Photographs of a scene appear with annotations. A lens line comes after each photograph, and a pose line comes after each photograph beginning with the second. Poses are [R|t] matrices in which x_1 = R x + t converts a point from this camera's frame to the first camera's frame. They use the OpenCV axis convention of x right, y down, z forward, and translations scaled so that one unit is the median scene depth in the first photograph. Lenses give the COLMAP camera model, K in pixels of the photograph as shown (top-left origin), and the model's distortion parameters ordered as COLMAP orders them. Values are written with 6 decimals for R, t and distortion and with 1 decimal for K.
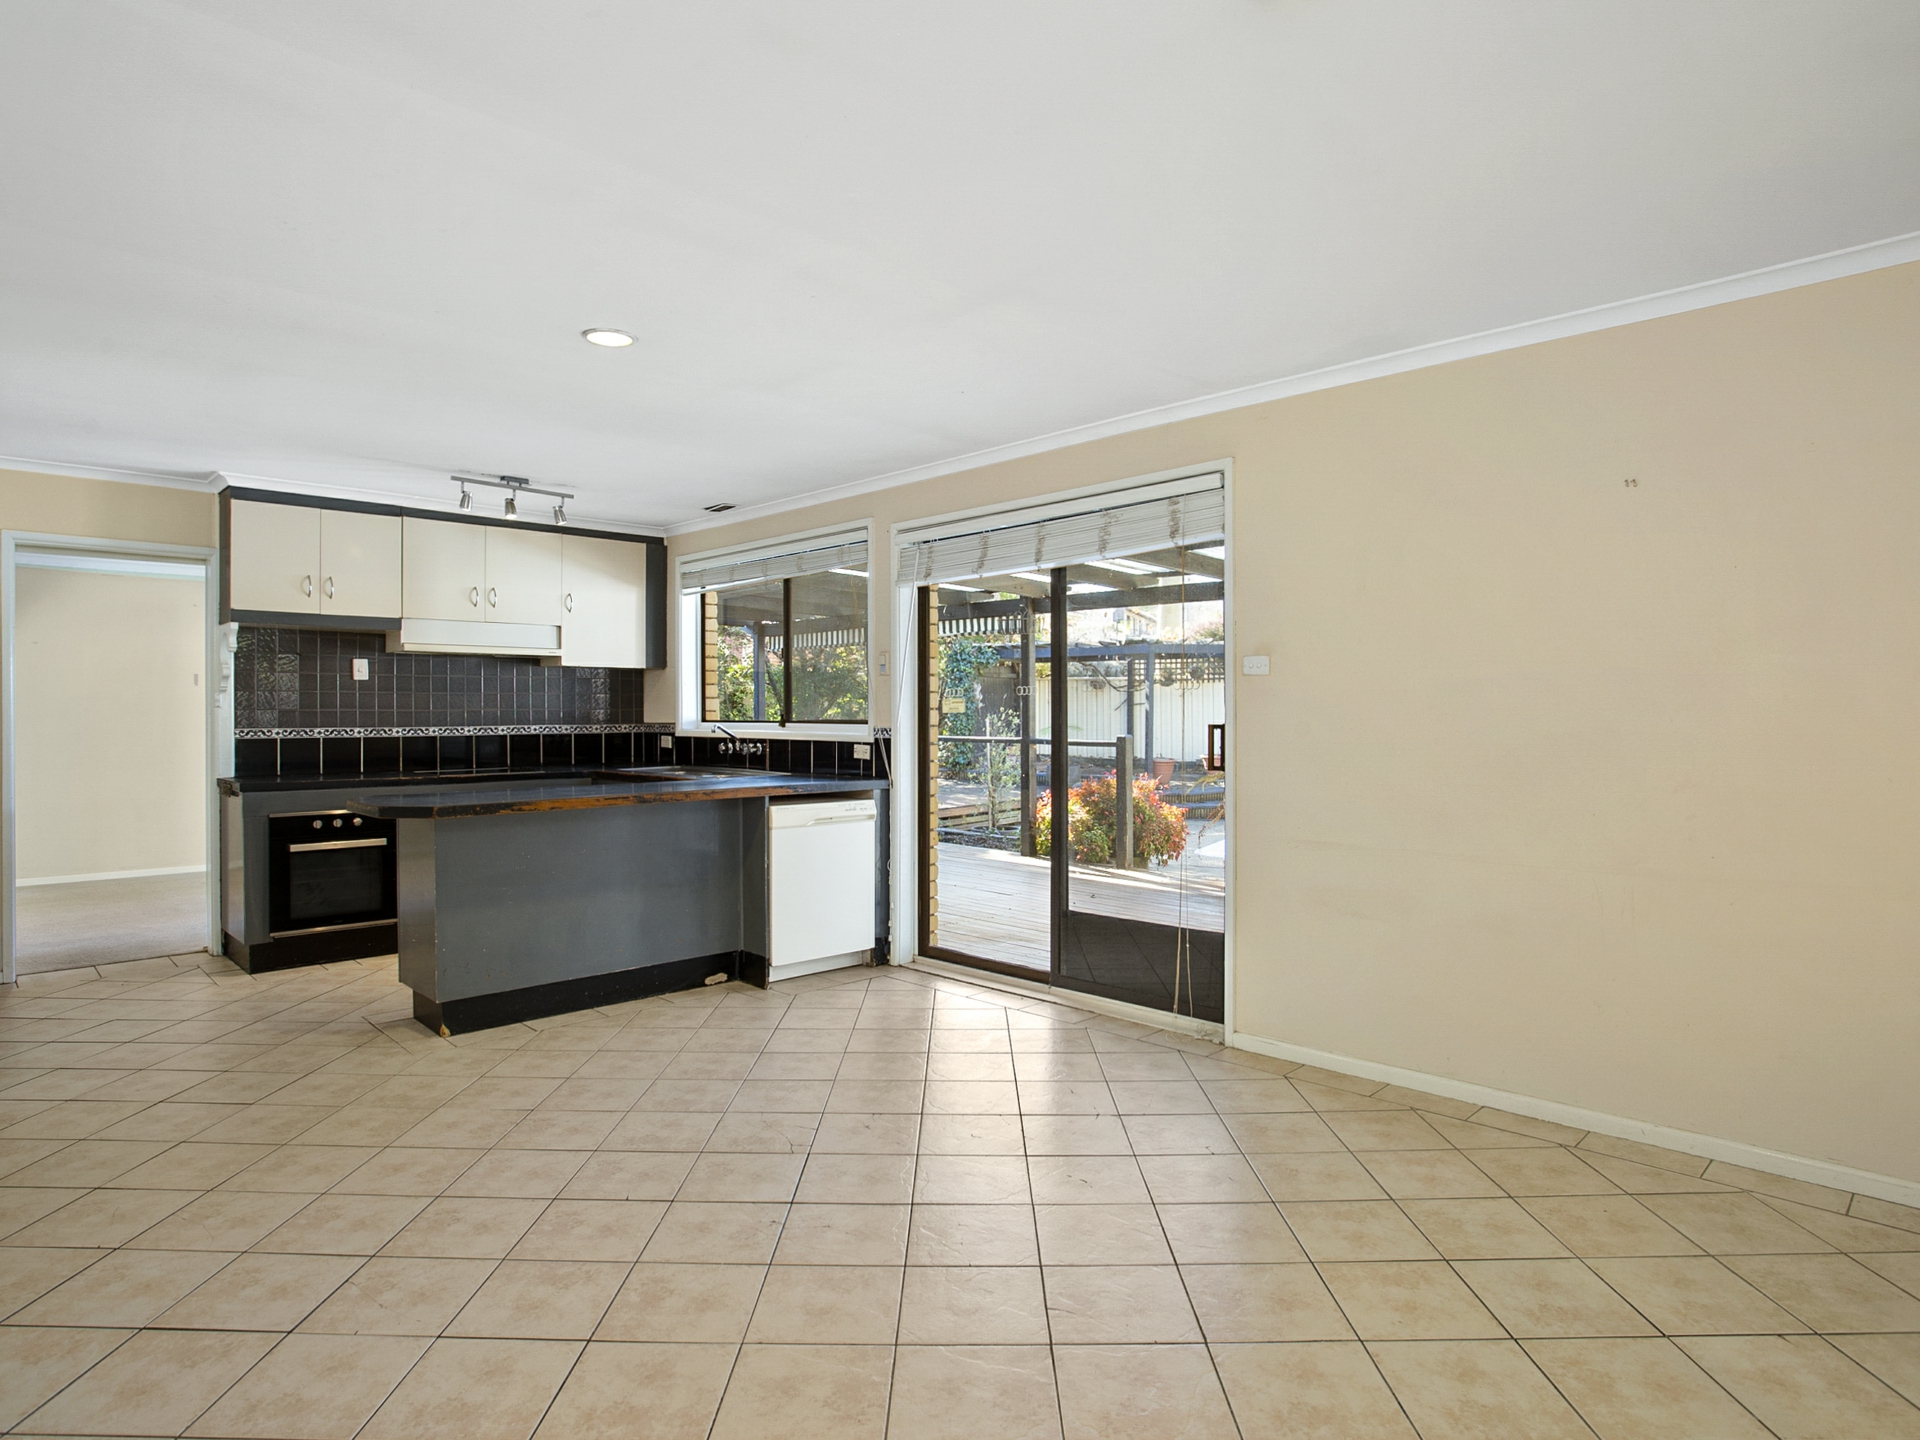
lens RADIAL K [[1087.0, 0, 963.3], [0, 1087.0, 723.1], [0, 0, 1]] dist [-0.050585, 0.010479]
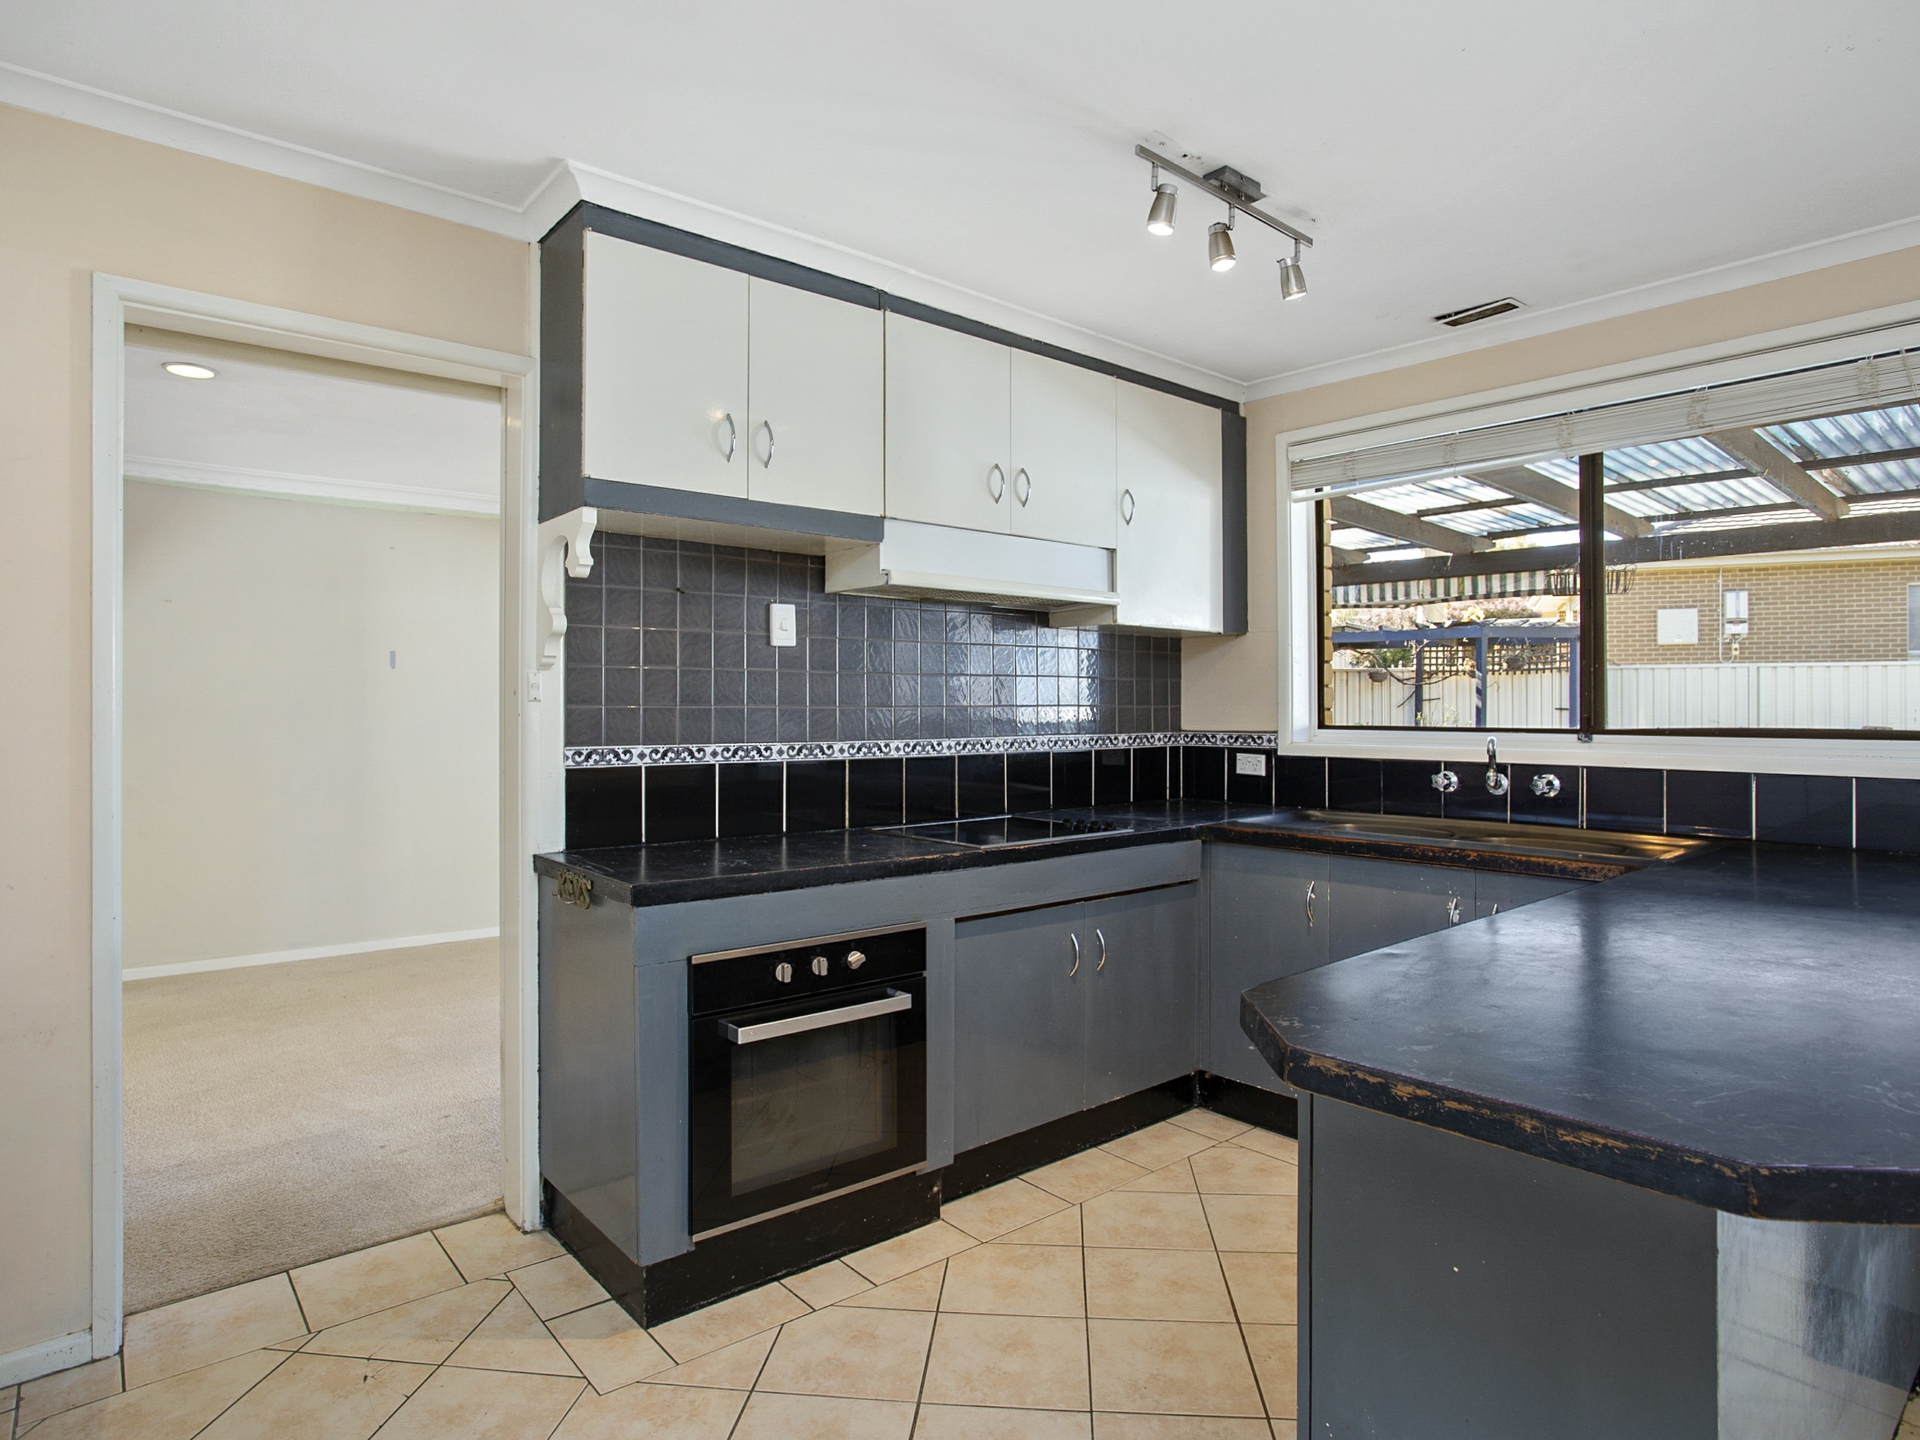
lens RADIAL K [[1087.0, 0, 959.3], [0, 1087.0, 709.4], [0, 0, 1]] dist [-0.050585, 0.010479]
pose [[0.997937, 0.002932, -0.064135, -0.444872], [-0.003449, 0.999962, -0.007952, -0.007294], [0.064109, 0.008157, 0.997910, 0.497576]]
